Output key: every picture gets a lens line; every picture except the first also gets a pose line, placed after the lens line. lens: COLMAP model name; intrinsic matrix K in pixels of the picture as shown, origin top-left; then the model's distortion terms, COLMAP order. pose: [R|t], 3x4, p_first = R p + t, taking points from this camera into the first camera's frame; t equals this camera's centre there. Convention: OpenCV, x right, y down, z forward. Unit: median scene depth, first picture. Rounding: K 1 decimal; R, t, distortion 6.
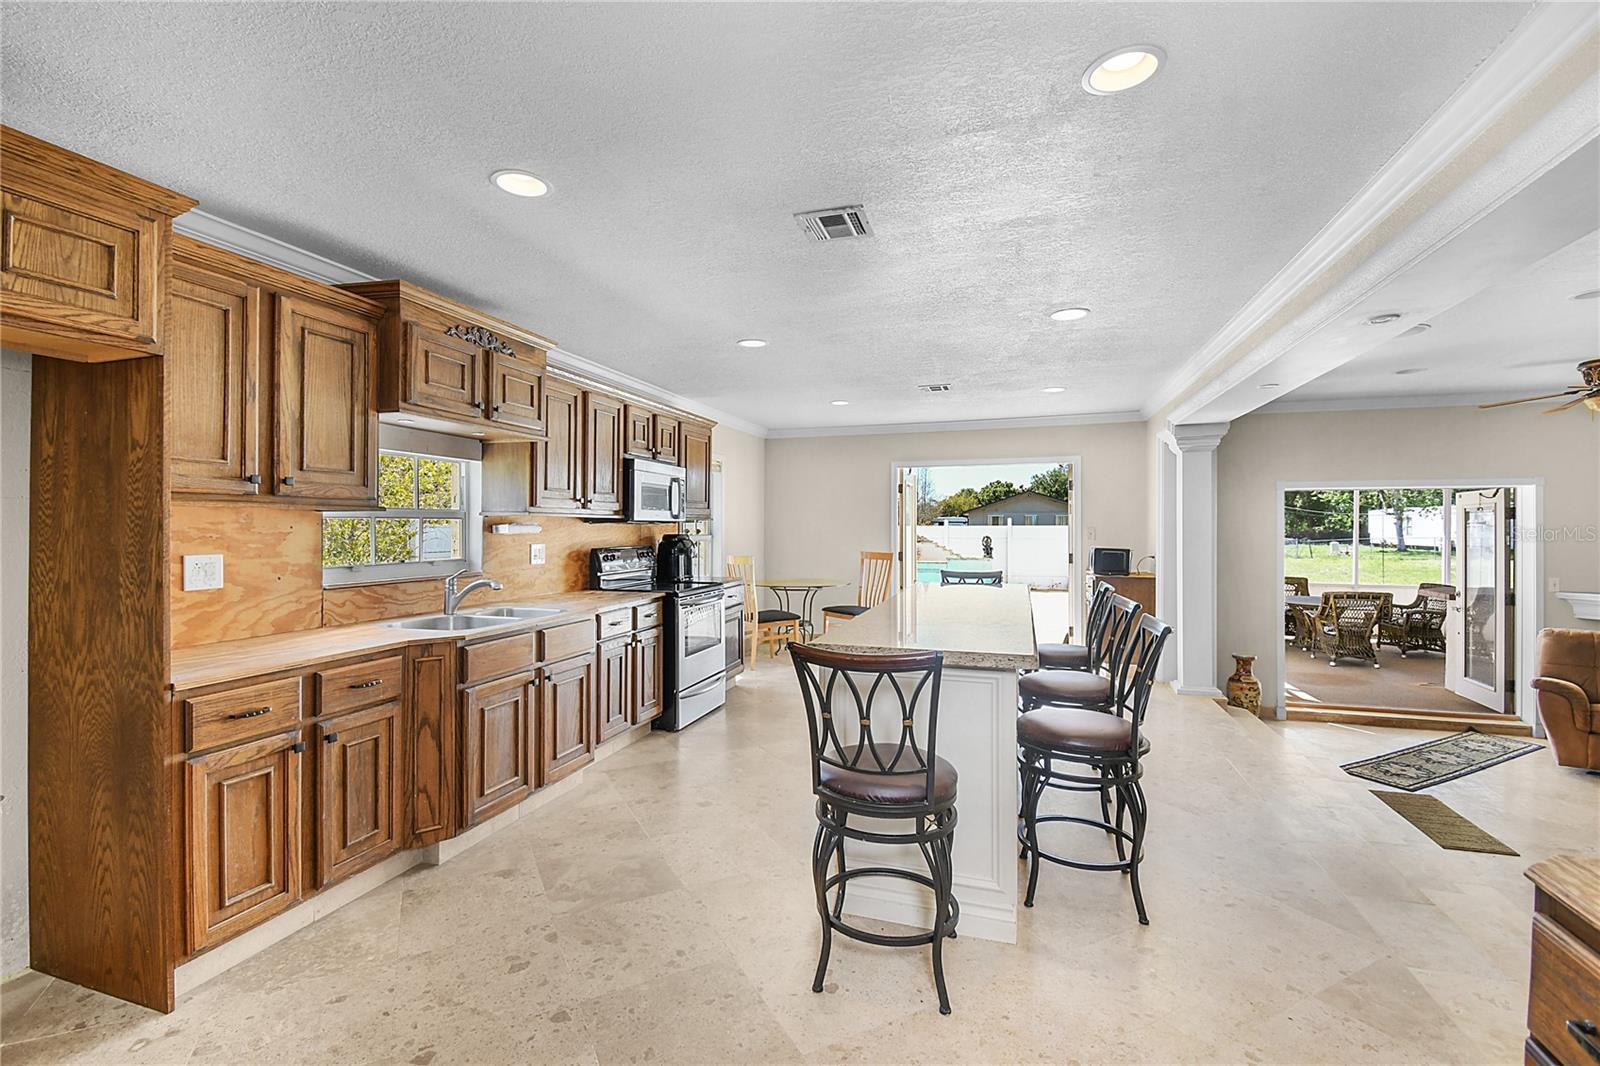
lens RADIAL K [[701.8, 0, 788.8], [0, 701.8, 524.2], [0, 0, 1]] dist [0.031225, -0.025712]
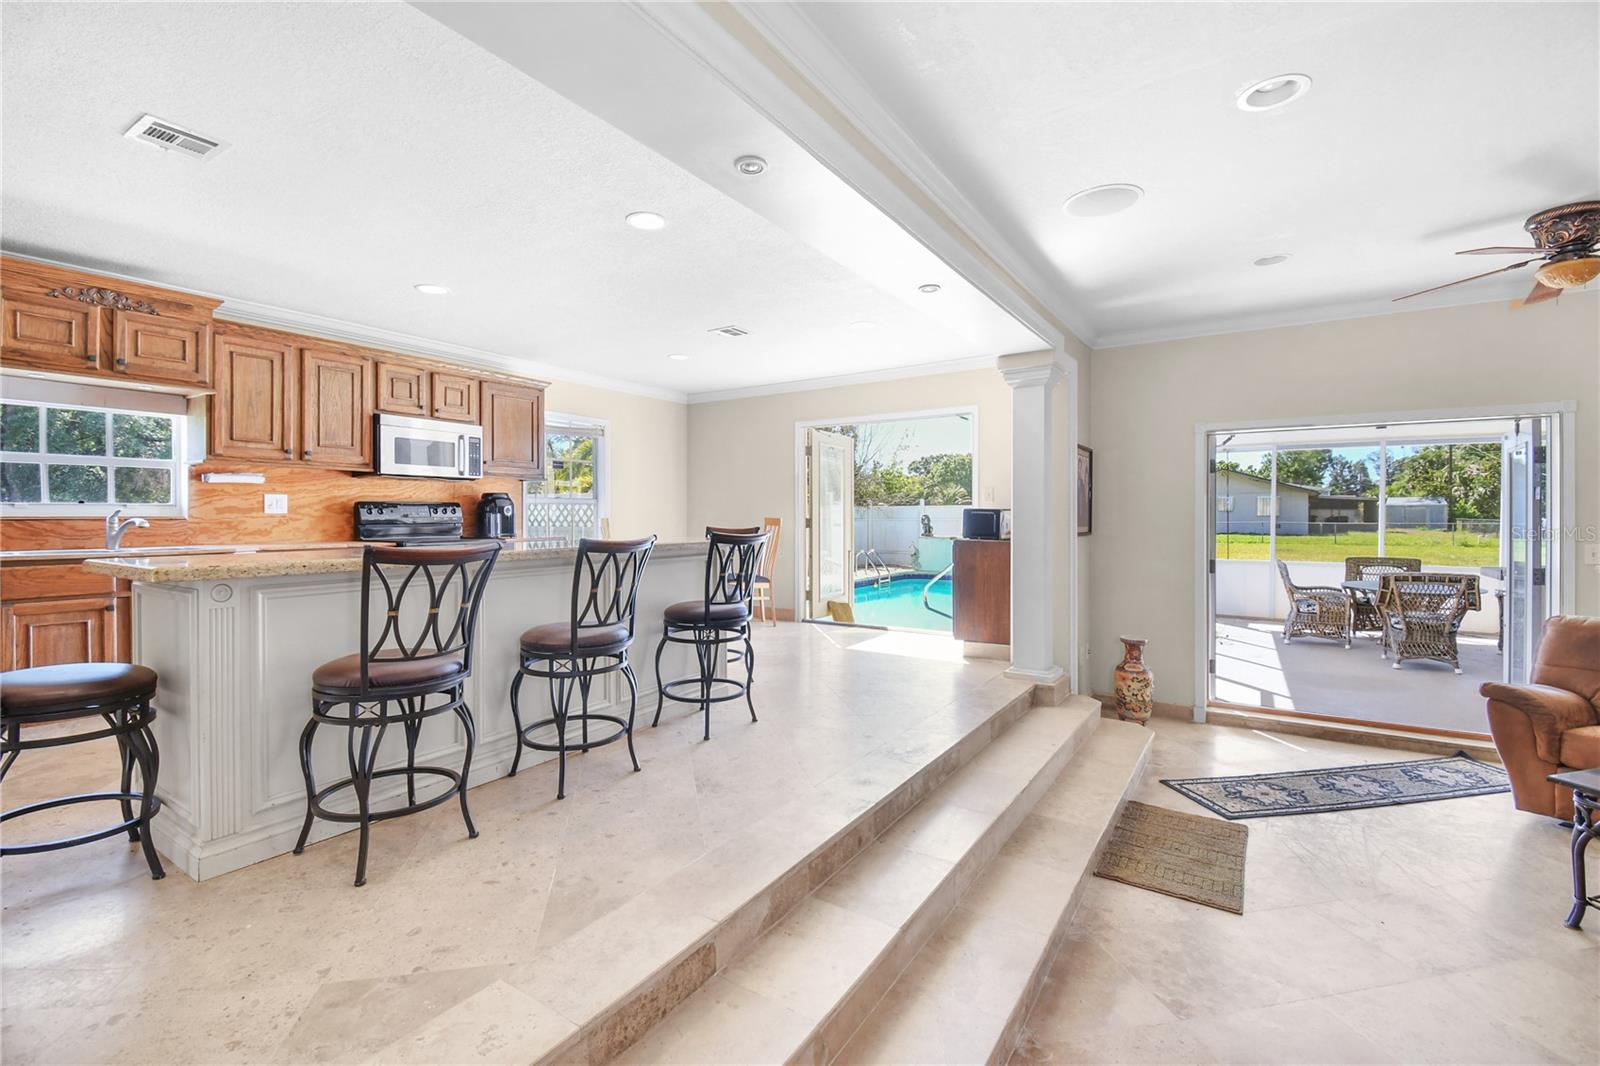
lens RADIAL K [[705.1, 0, 787.6], [0, 705.1, 518.1], [0, 0, 1]] dist [0.030771, -0.026051]
pose [[0.964076, -0.000551, -0.265626, 0.920759], [0.002752, 0.999965, 0.007914, 0.077846], [0.265612, -0.008360, 0.964044, 0.220938]]
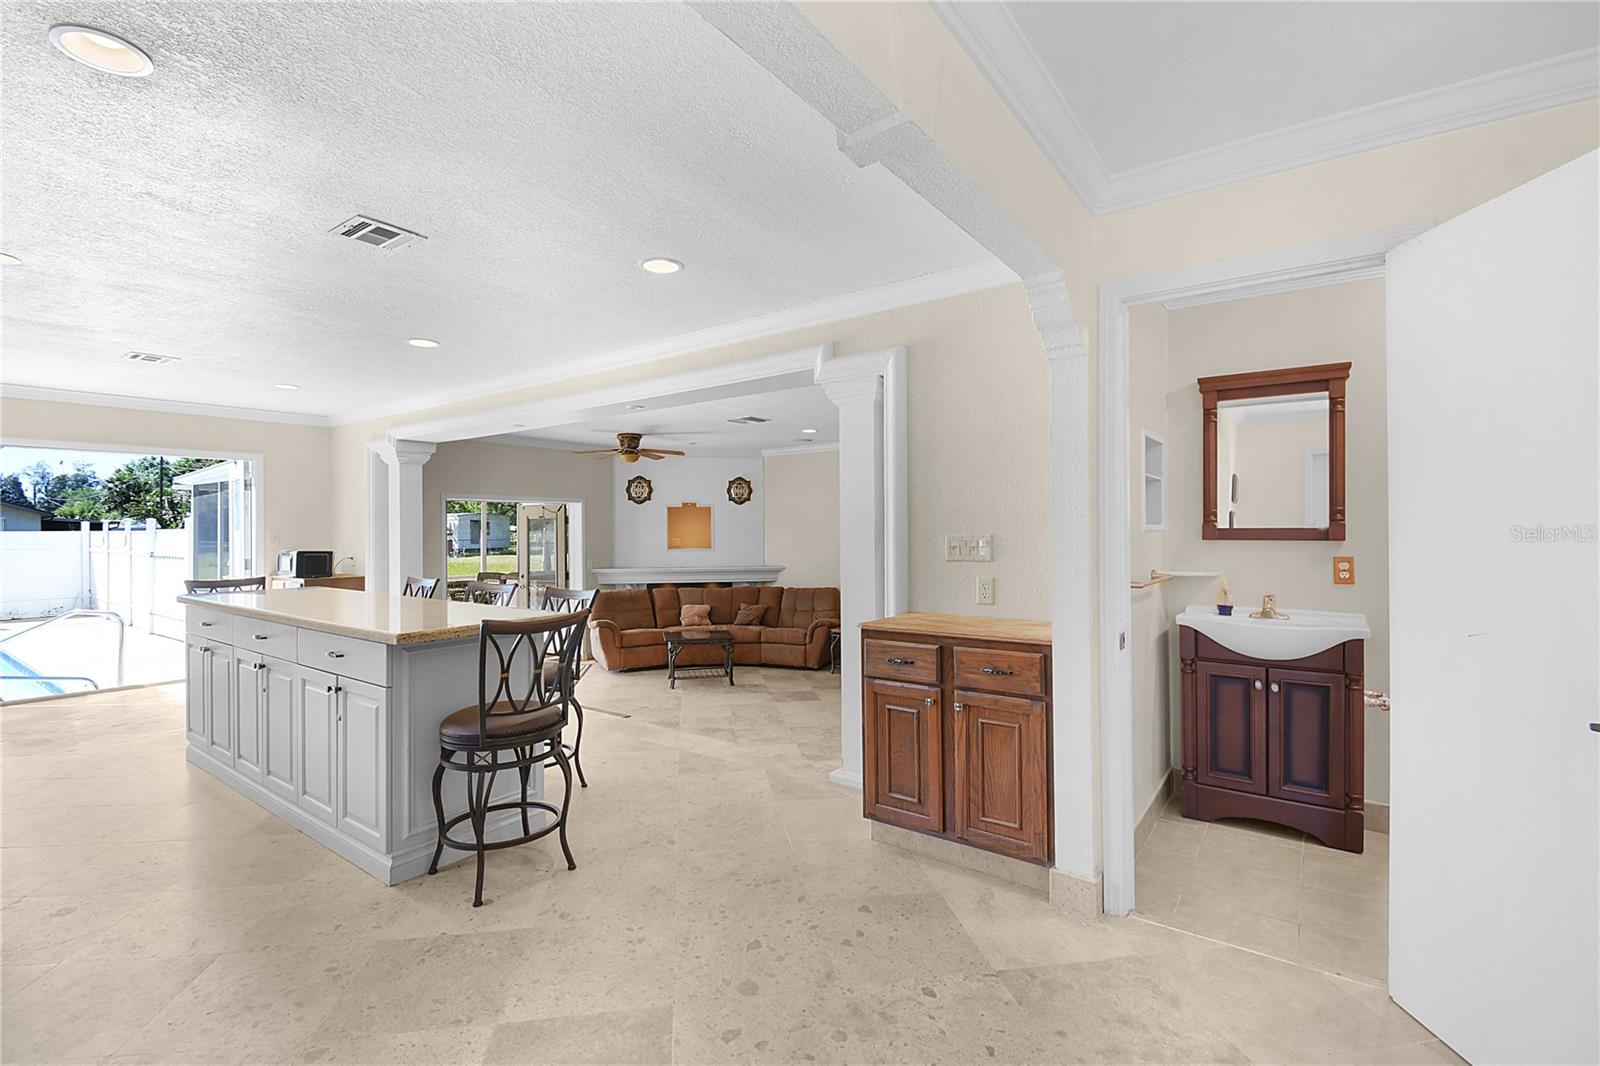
lens RADIAL K [[712.9, 0, 791.4], [0, 712.9, 528.0], [0, 0, 1]] dist [0.030260, -0.026334]
pose [[0.311601, 0.000754, 0.950213, -0.605251], [0.002531, 0.999995, -0.001623, 0.009723], [-0.950210, 0.002910, 0.311598, 0.074016]]
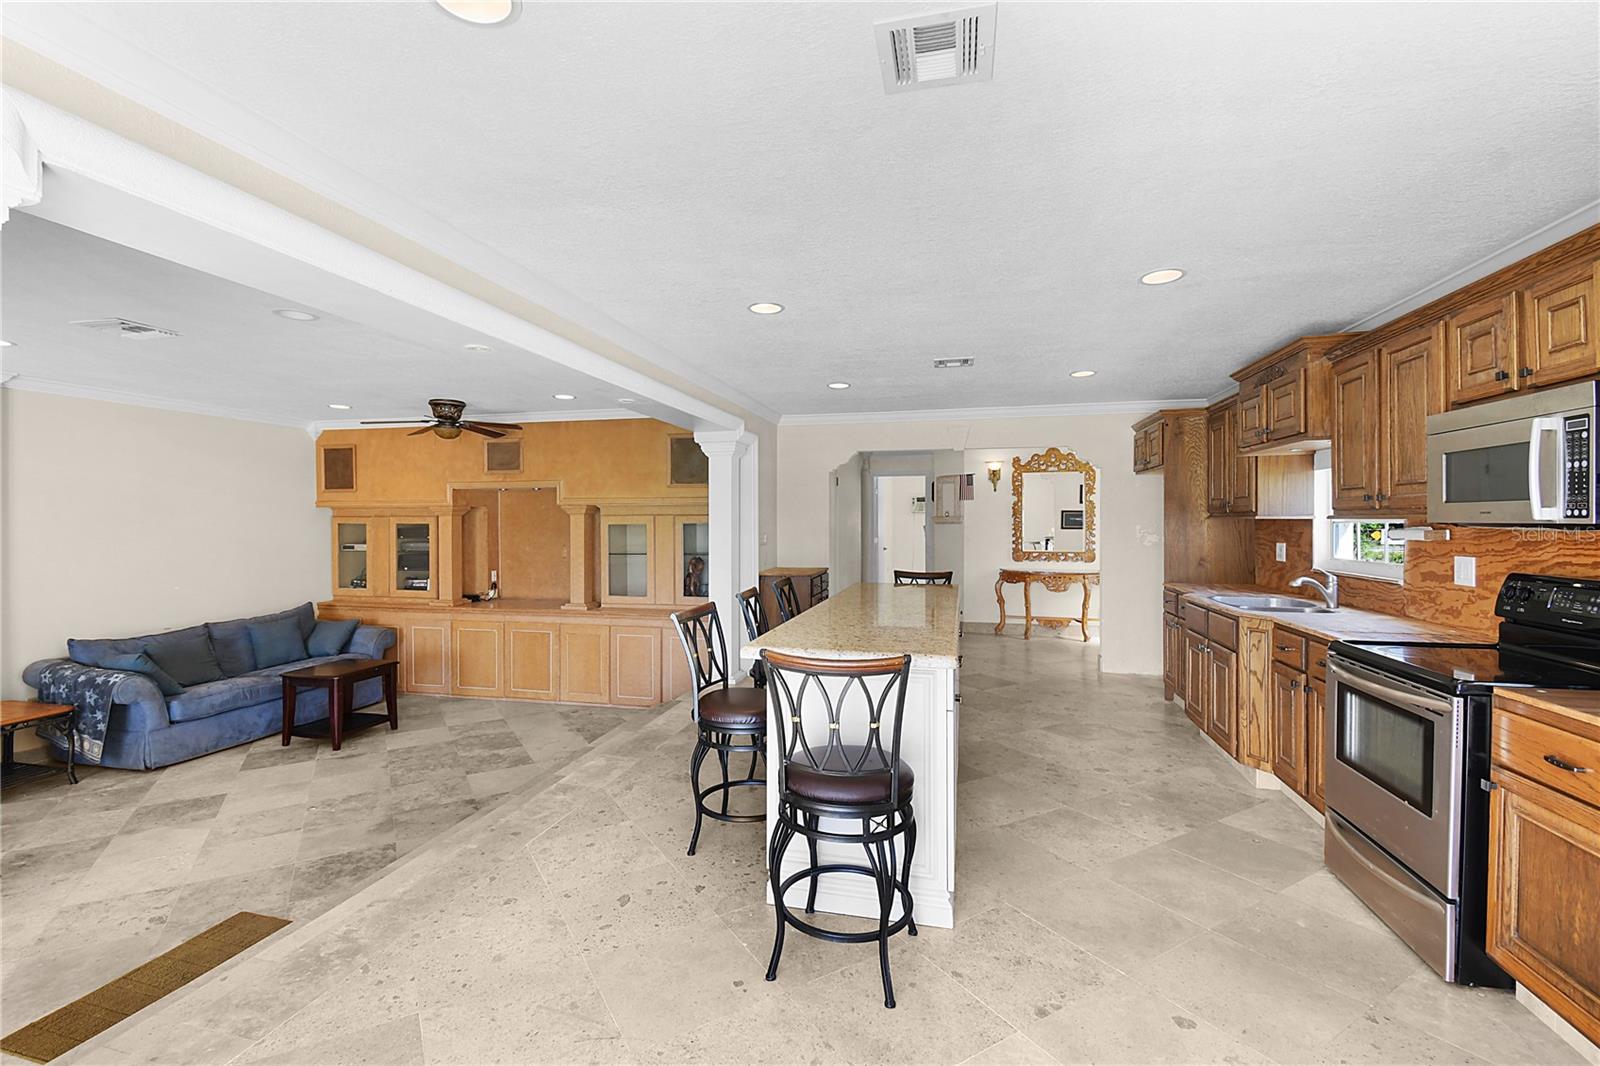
lens RADIAL K [[701.8, 0, 788.8], [0, 701.8, 524.2], [0, 0, 1]] dist [0.031225, -0.025712]
pose [[-0.996775, 0.000647, -0.080240, 0.510418], [0.000694, 1.000000, -0.000560, -0.006819], [0.080240, -0.000614, -0.996775, 2.230448]]
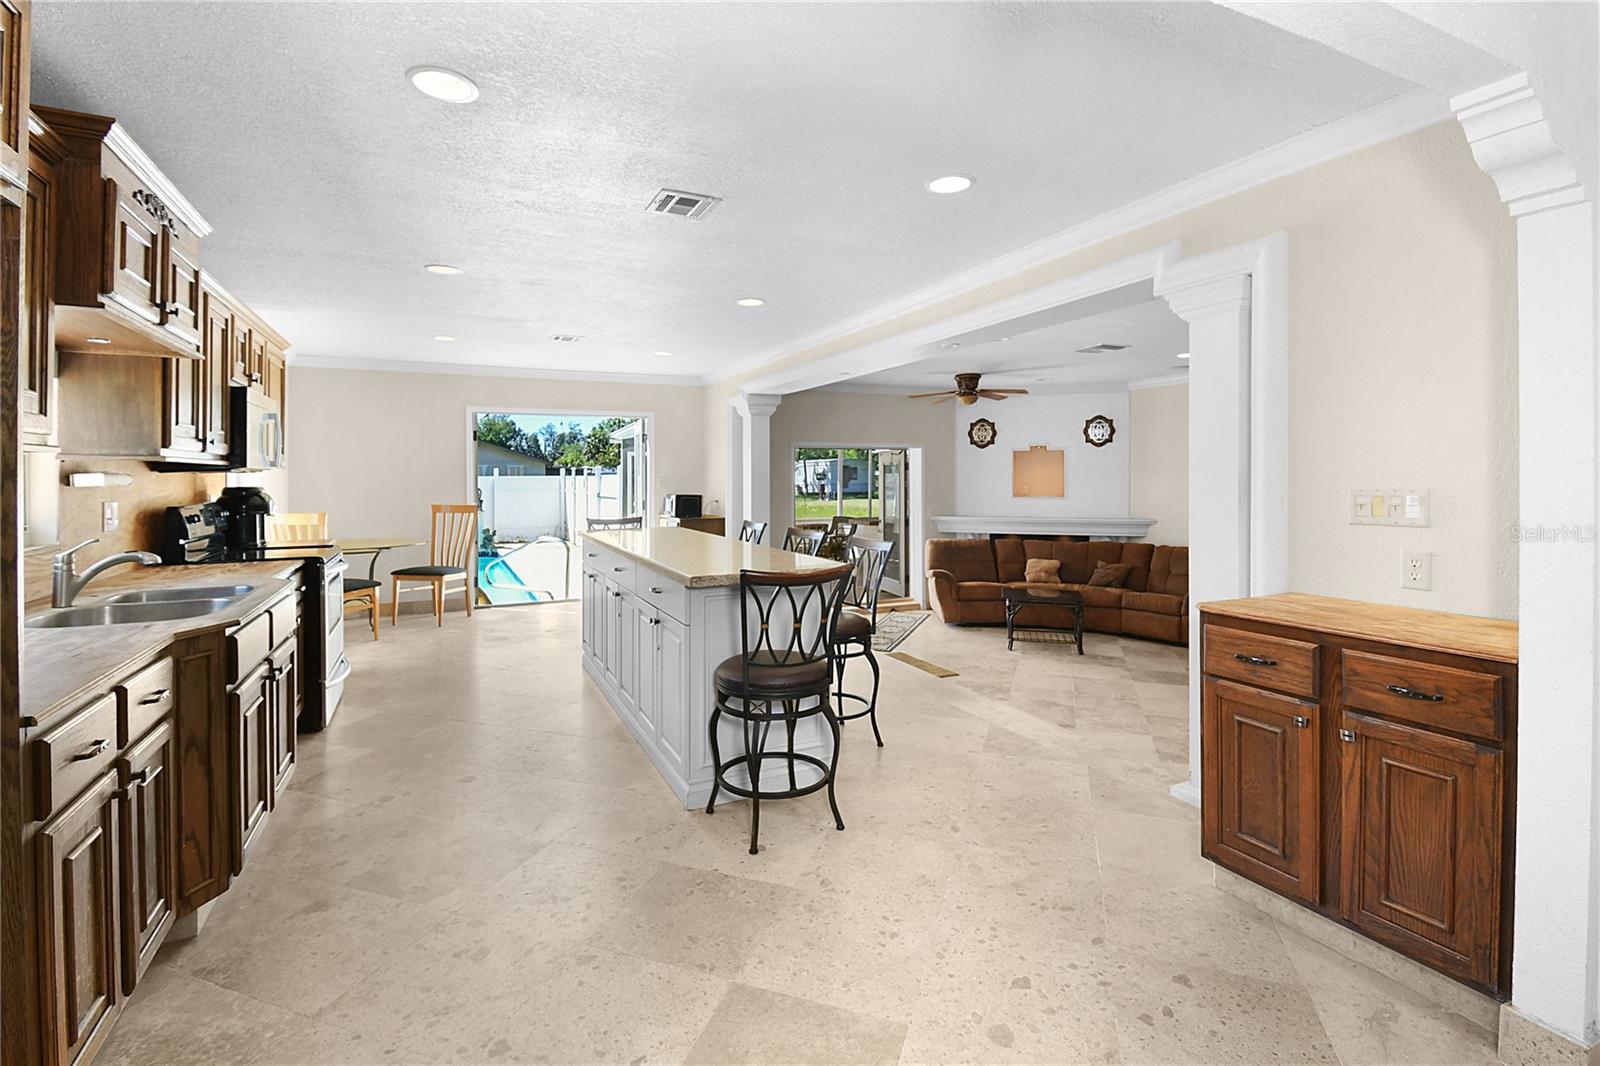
lens RADIAL K [[734.6, 0, 786.7], [0, 734.6, 482.0], [0, 0, 1]] dist [0.030622, -0.025712]
pose [[0.729678, -0.008293, 0.683740, -0.495392], [0.002290, 0.999950, 0.009684, 0.004598], [-0.683787, -0.005501, 0.729661, 0.023327]]
